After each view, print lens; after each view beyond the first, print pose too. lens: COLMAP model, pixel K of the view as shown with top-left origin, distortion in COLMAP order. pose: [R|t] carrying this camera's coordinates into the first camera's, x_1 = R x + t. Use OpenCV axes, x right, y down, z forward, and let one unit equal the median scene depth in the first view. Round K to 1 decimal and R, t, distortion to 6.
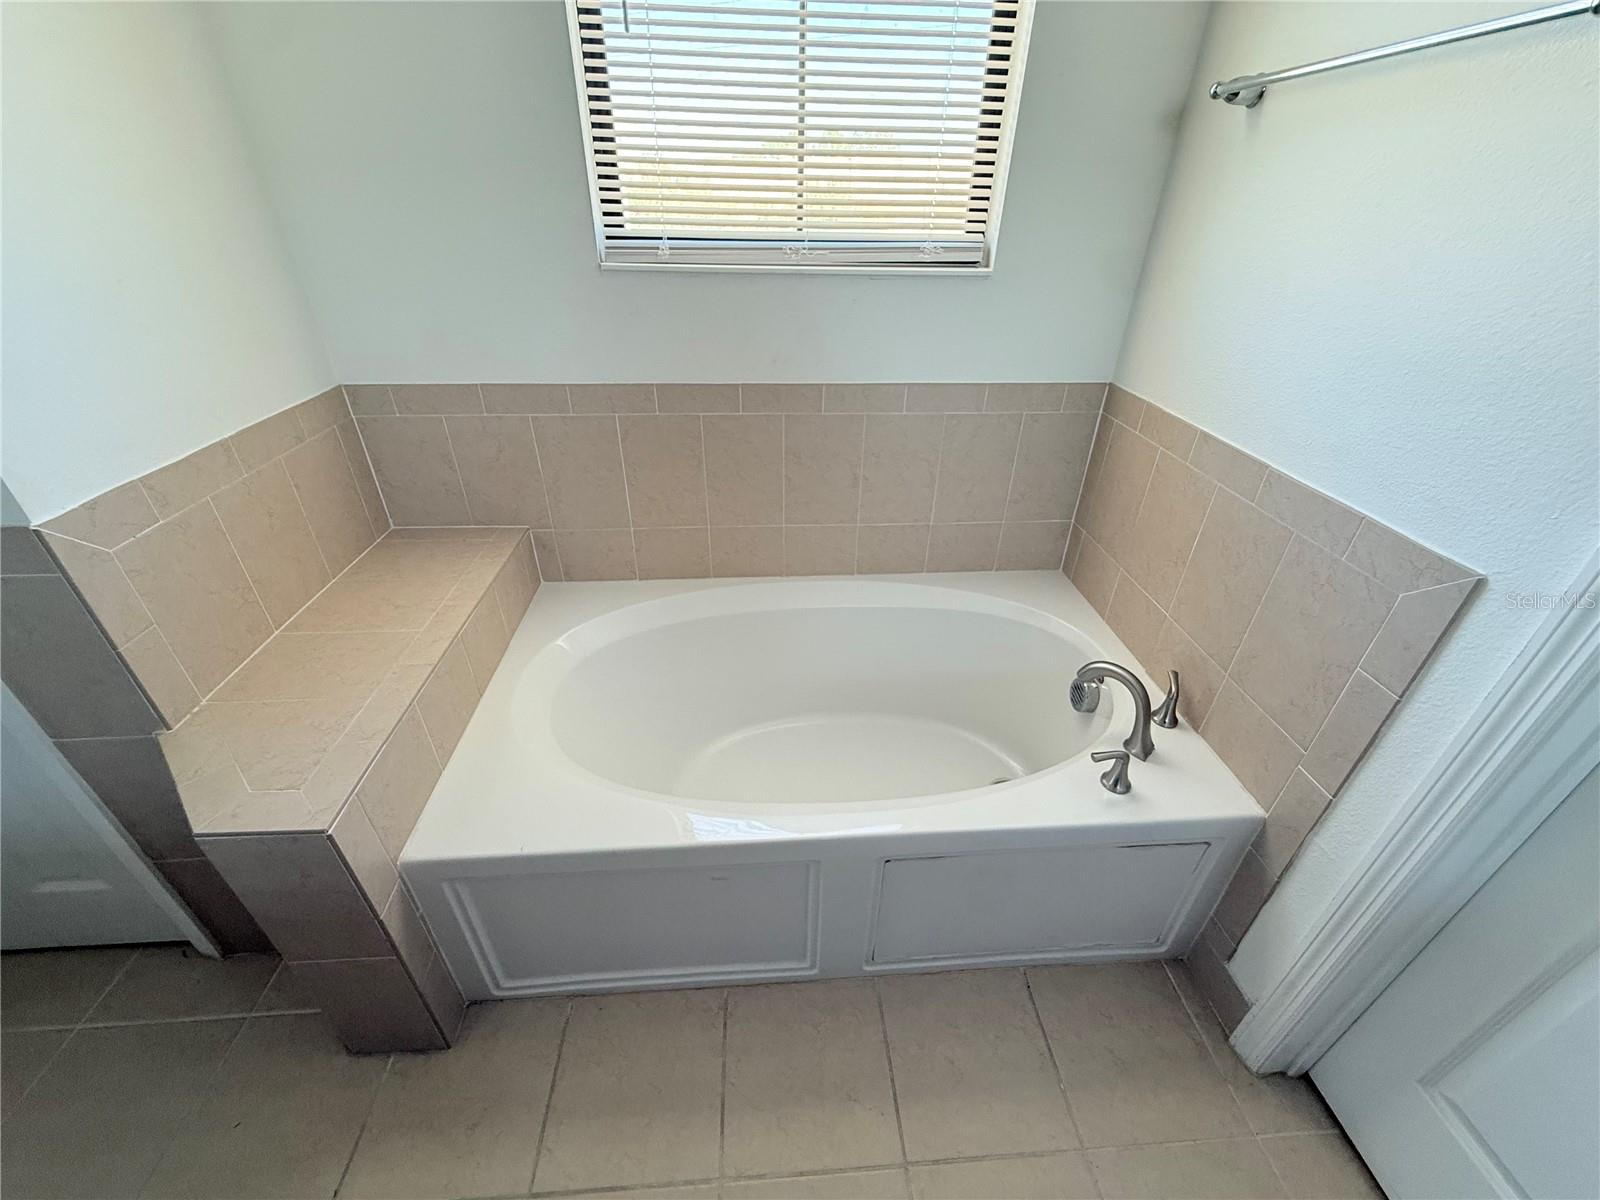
lens RADIAL K [[640.3, 0, 800.0], [0, 640.3, 600.0], [0, 0, 1]] dist [0.001832, -0.000377]
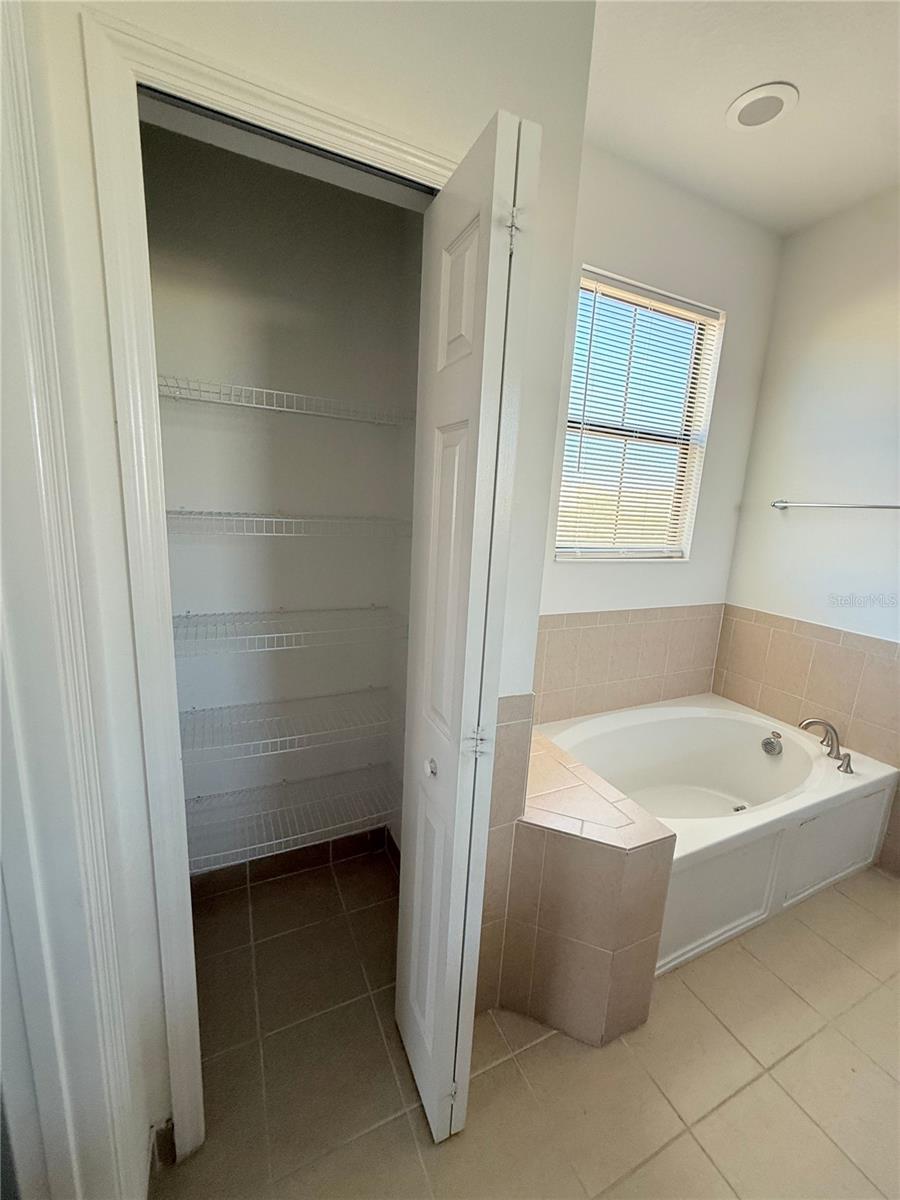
lens RADIAL K [[474.5, 0, 450.0], [0, 474.5, 600.0], [0, 0, 1]] dist [-0.002895, -0.000284]
pose [[0.930523, -0.038023, 0.364254, -1.158339], [0.159693, 0.937188, -0.310122, 0.016089], [-0.329583, 0.346745, 0.878148, -0.175157]]
